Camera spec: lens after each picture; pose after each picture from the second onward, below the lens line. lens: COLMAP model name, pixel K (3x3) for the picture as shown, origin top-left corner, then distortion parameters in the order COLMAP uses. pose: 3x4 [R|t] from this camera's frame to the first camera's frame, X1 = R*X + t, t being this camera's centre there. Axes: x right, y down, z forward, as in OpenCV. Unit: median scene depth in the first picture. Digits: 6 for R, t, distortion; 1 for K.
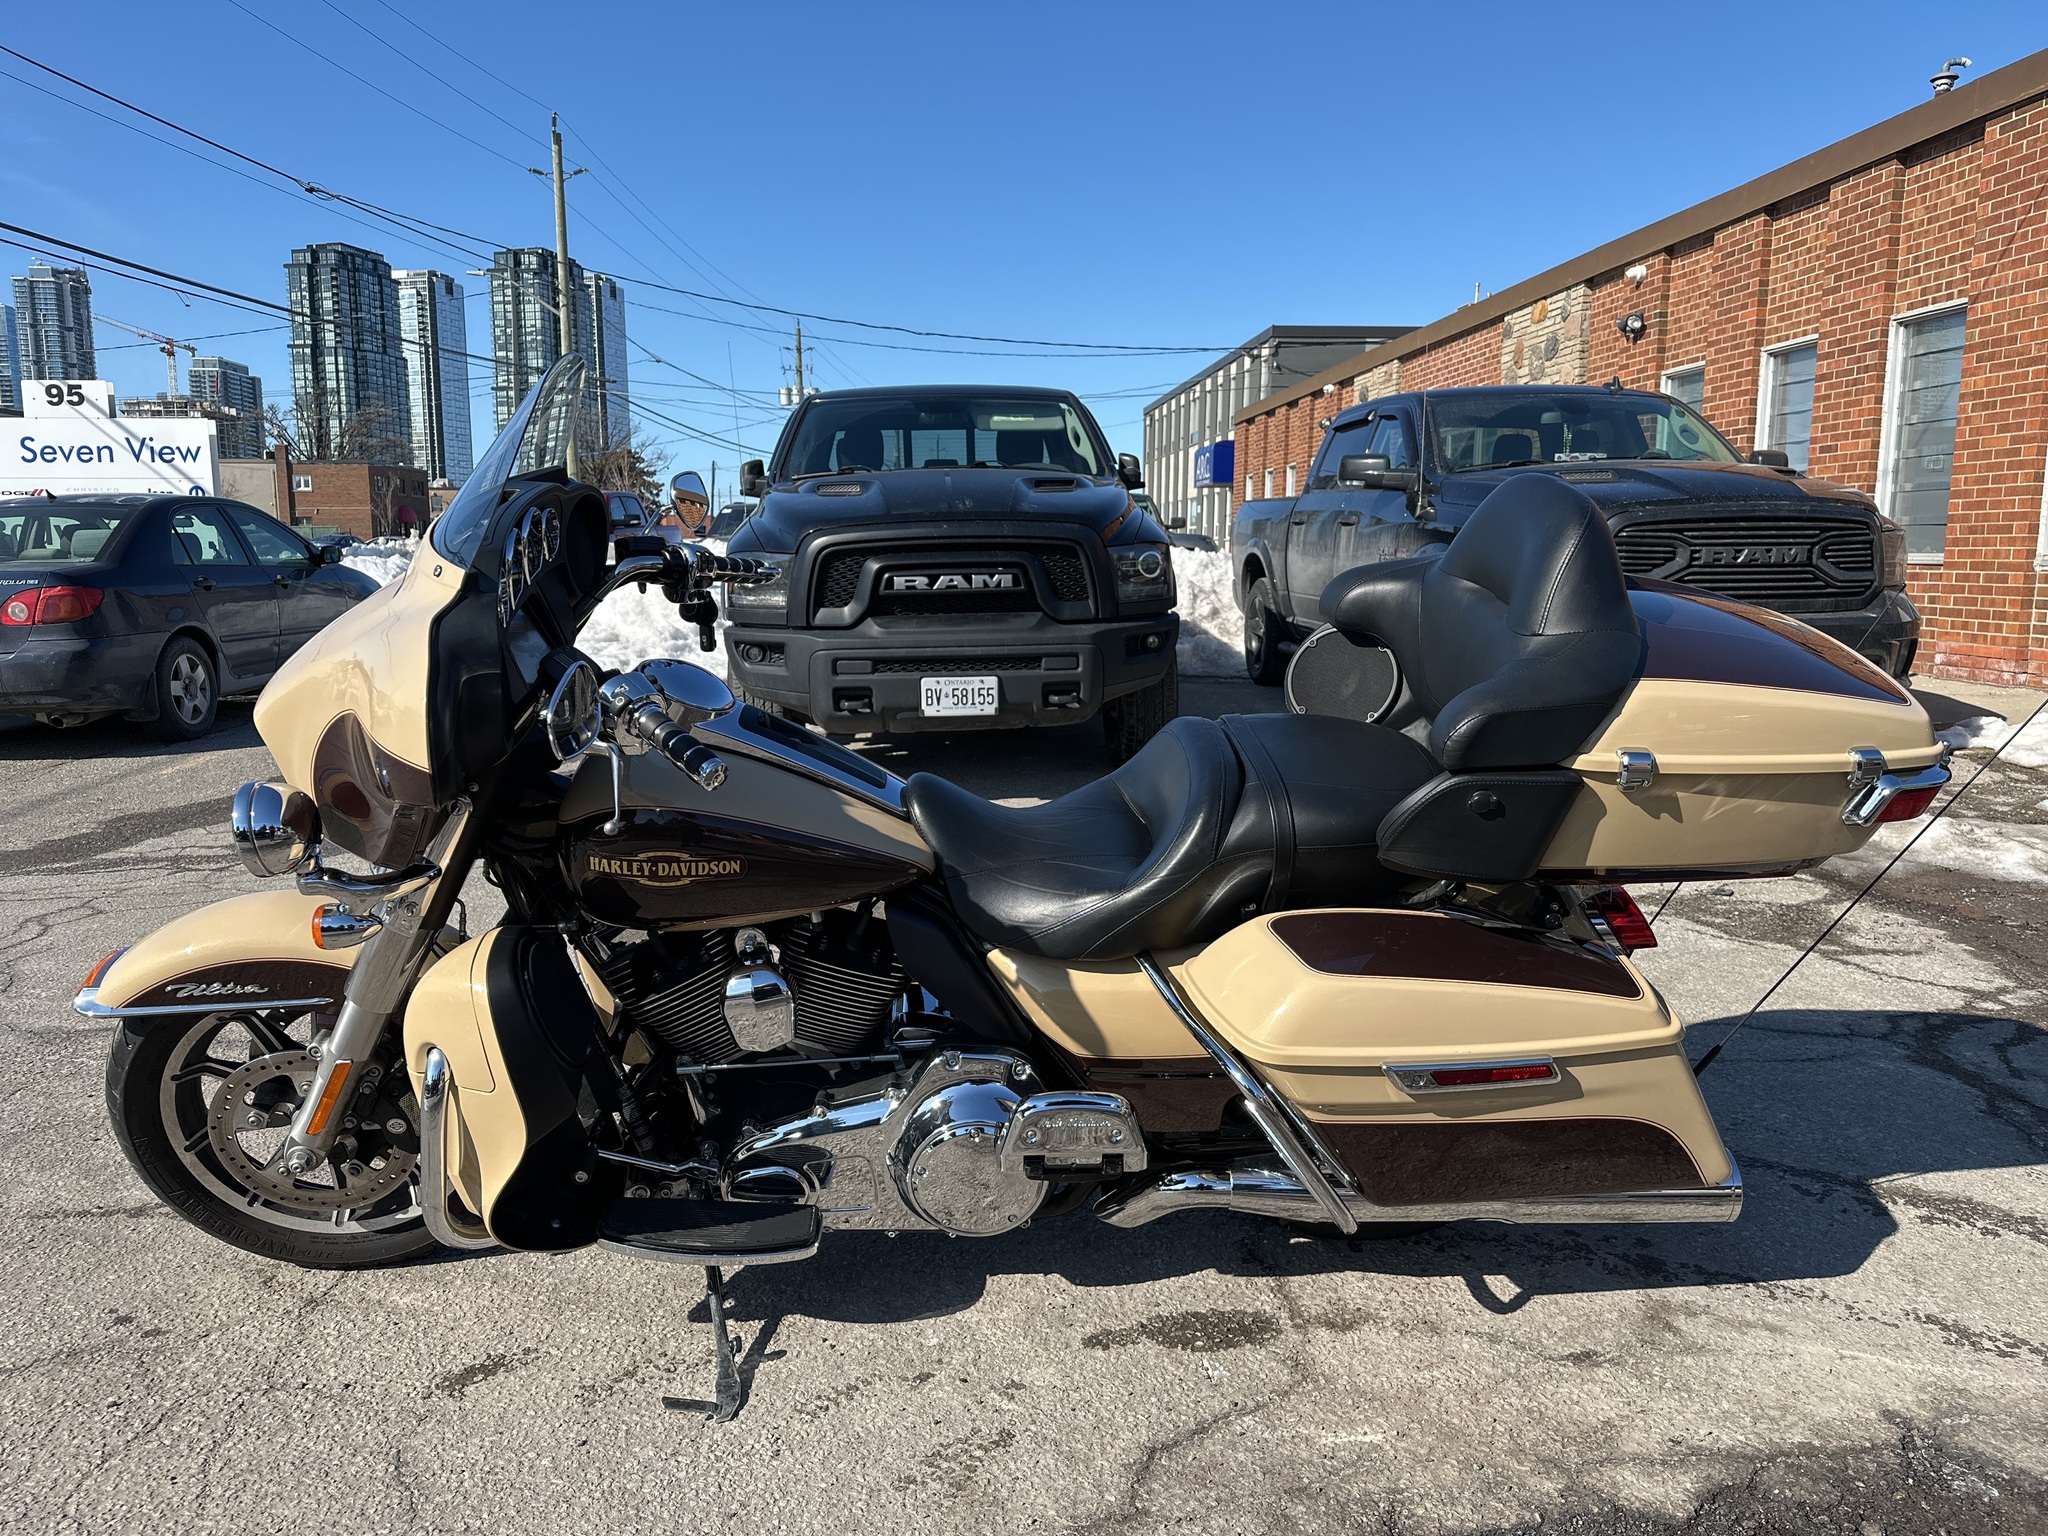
lens RADIAL K [[1433.7, 0, 1037.4], [0, 1433.7, 792.5], [0, 0, 1]] dist [0.007287, -0.016977]
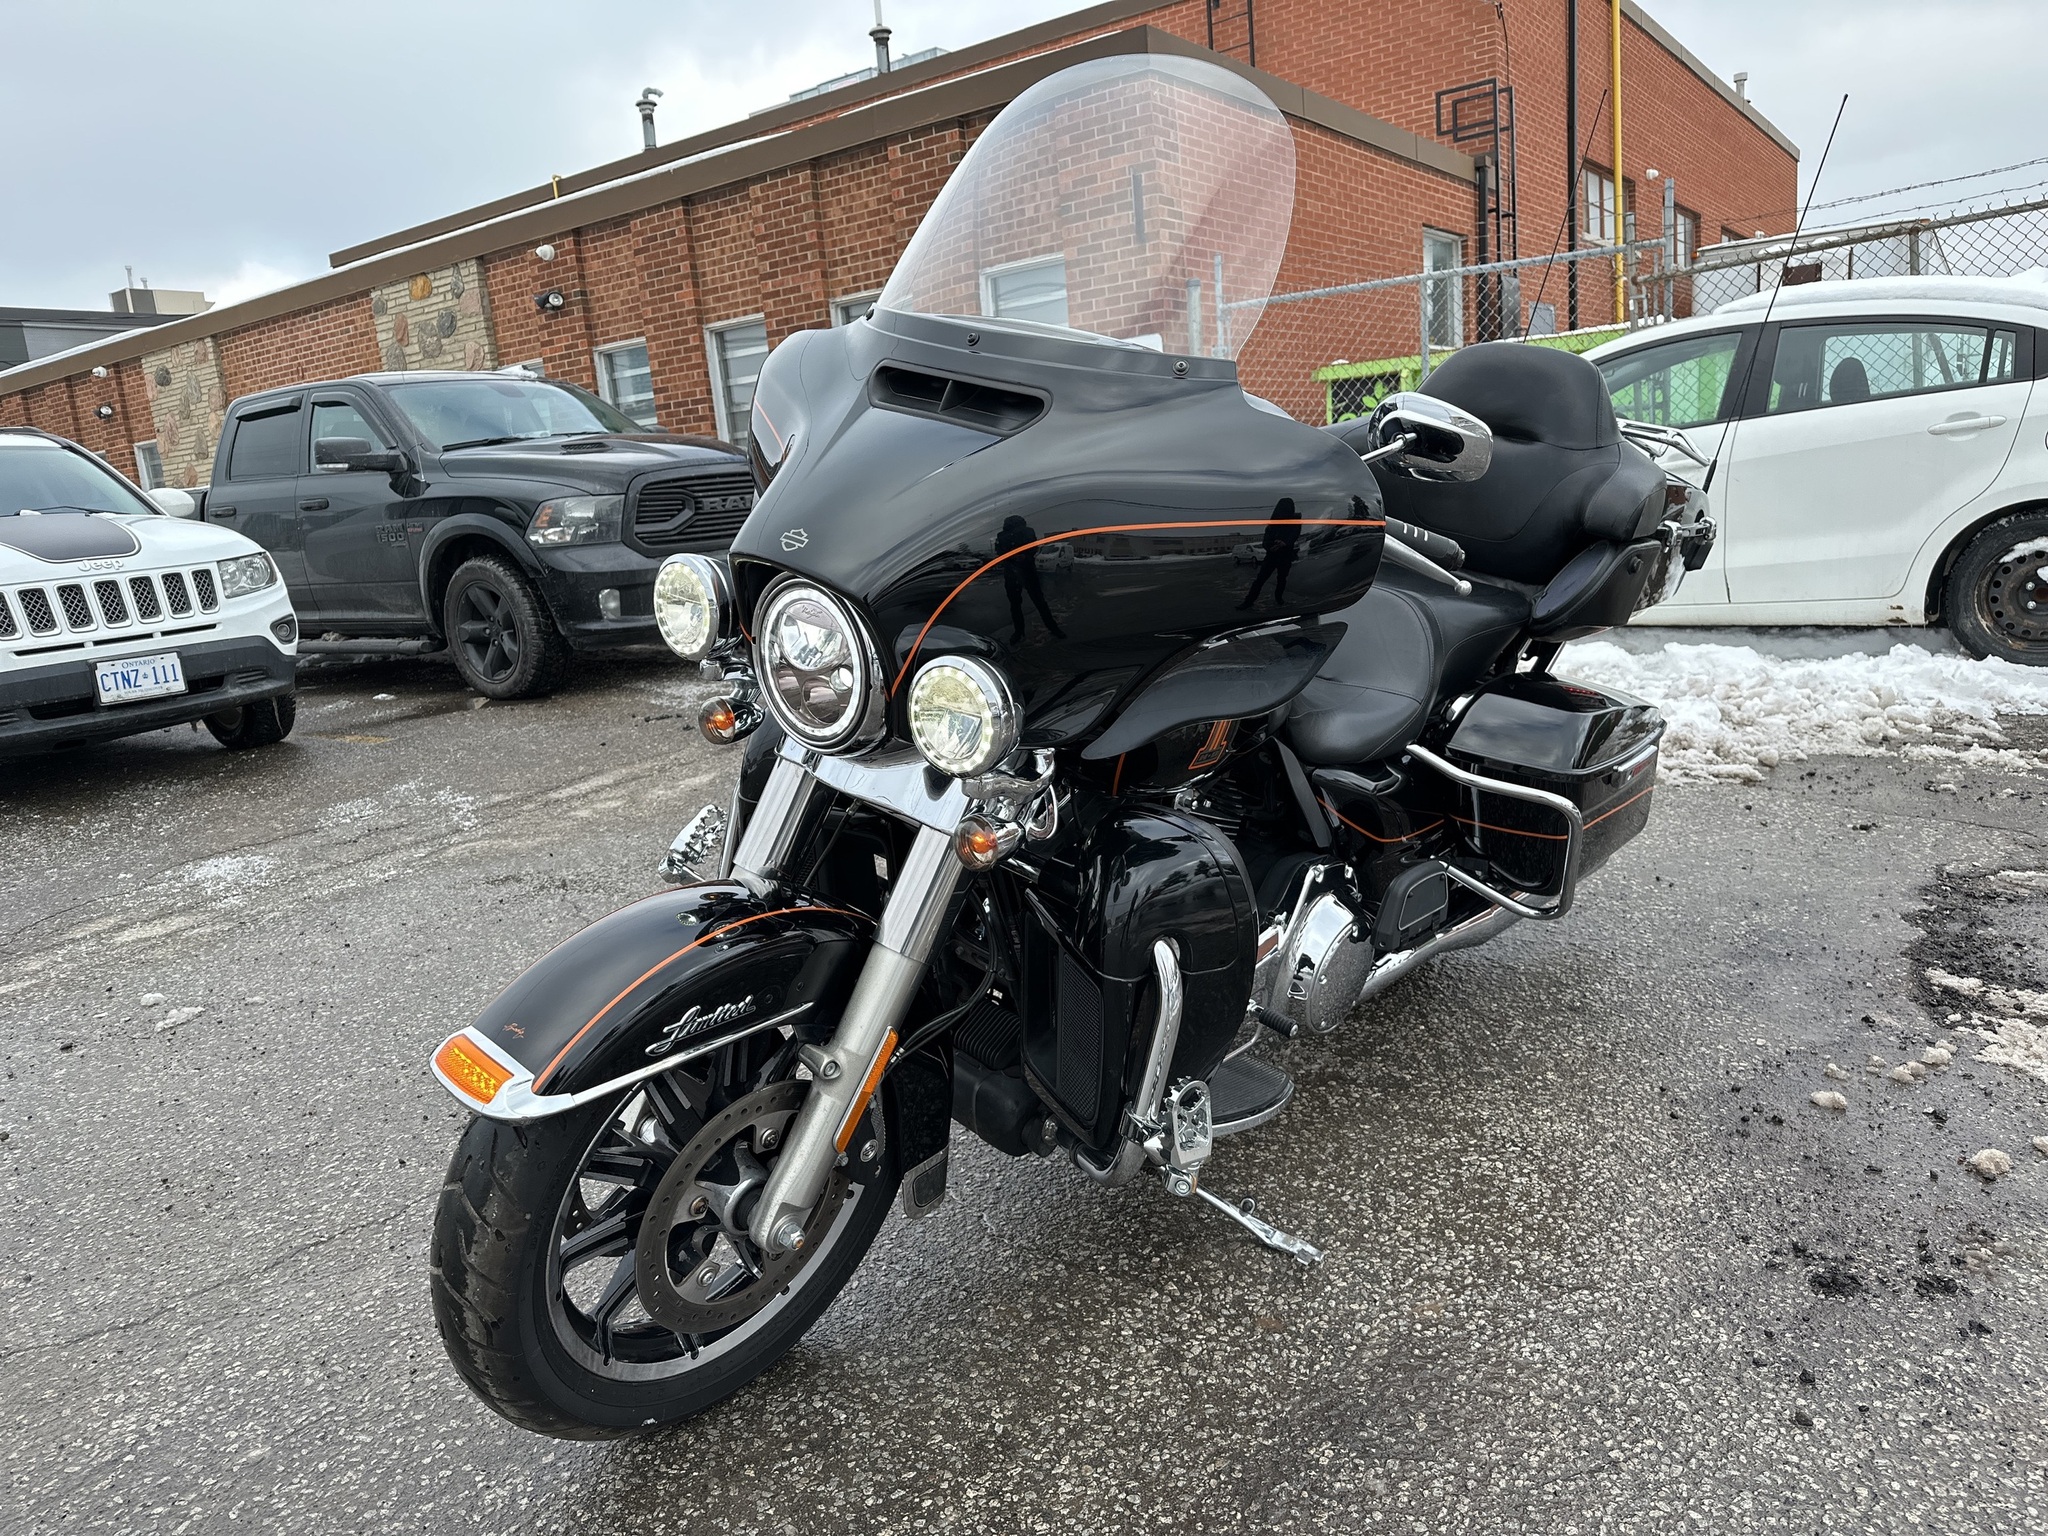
lens RADIAL K [[1433.7, 0, 1037.4], [0, 1433.7, 792.5], [0, 0, 1]] dist [0.007287, -0.016977]
pose [[0.641953, -0.205343, 0.738736, -0.222355], [0.207533, 0.974041, 0.090406, -0.003672], [-0.738123, 0.095276, 0.667904, 0.097745]]
